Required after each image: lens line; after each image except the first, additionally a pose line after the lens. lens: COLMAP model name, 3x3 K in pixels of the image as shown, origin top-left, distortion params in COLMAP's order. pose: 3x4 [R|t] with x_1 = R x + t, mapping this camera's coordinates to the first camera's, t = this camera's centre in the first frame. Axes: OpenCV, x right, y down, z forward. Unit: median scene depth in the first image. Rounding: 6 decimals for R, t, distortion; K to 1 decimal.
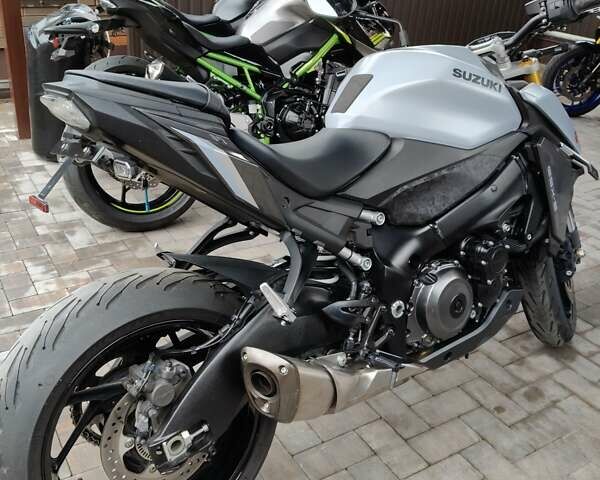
lens RADIAL K [[622.0, 0, 300.0], [0, 622.0, 240.0], [0, 0, 1]] dist [0.164707, -0.388908]
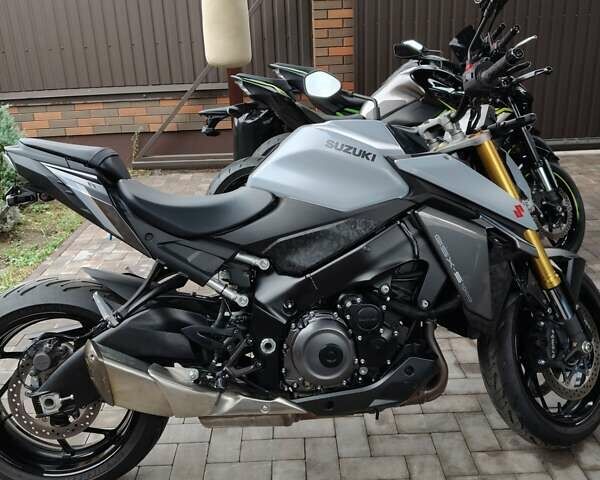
lens RADIAL K [[622.0, 0, 300.0], [0, 622.0, 240.0], [0, 0, 1]] dist [0.164707, -0.388908]
pose [[0.847579, 0.086305, -0.523604, 0.779183], [-0.146986, 0.986263, -0.075369, -0.001535], [0.509906, 0.140843, 0.848622, 0.045076]]
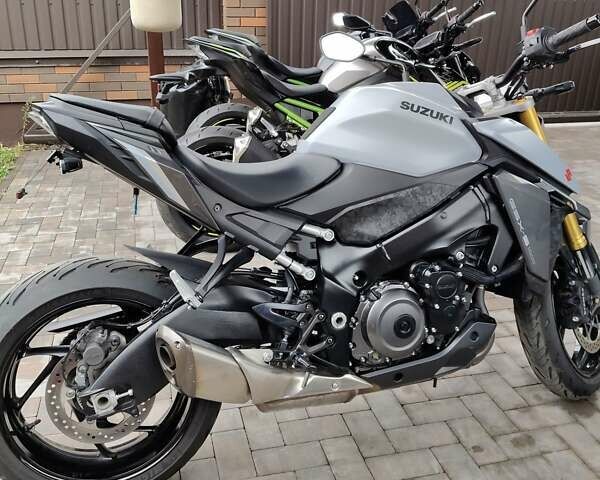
lens RADIAL K [[616.1, 0, 291.0], [0, 616.1, 236.0], [0, 0, 1]] dist [0.154355, -0.377055]
pose [[0.949814, 0.070176, -0.304842, 0.390876], [-0.098427, 0.992059, -0.078299, 0.057831], [0.296927, 0.104374, 0.949179, -0.043172]]
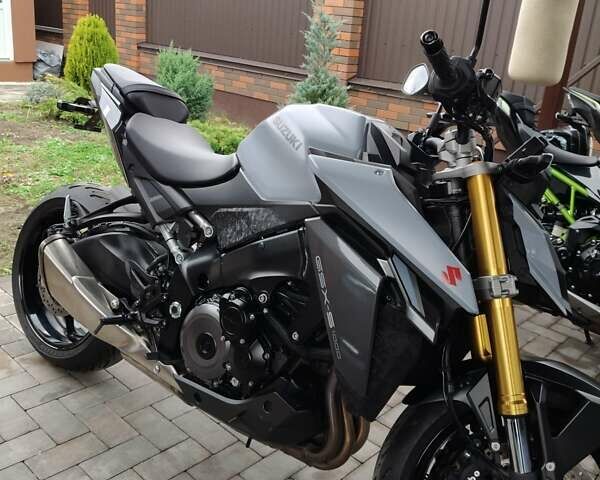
lens RADIAL K [[616.1, 0, 291.0], [0, 616.1, 236.0], [0, 0, 1]] dist [0.154355, -0.377055]
pose [[0.256190, 0.278592, -0.925610, 1.169928], [-0.499982, 0.857714, 0.119771, -0.228932], [0.827275, 0.432104, 0.359029, 0.724702]]
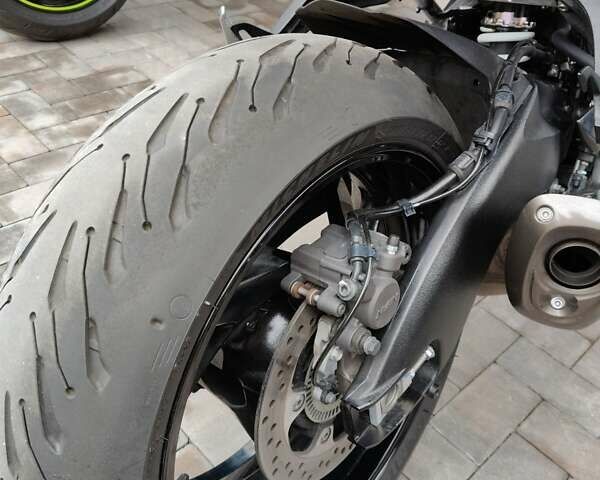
lens RADIAL K [[622.0, 0, 300.0], [0, 622.0, 240.0], [0, 0, 1]] dist [0.164707, -0.388908]
pose [[0.973433, -0.077090, 0.215606, -0.294863], [0.024204, 0.970988, 0.237899, 0.069375], [-0.227691, -0.226360, 0.947058, 0.463438]]
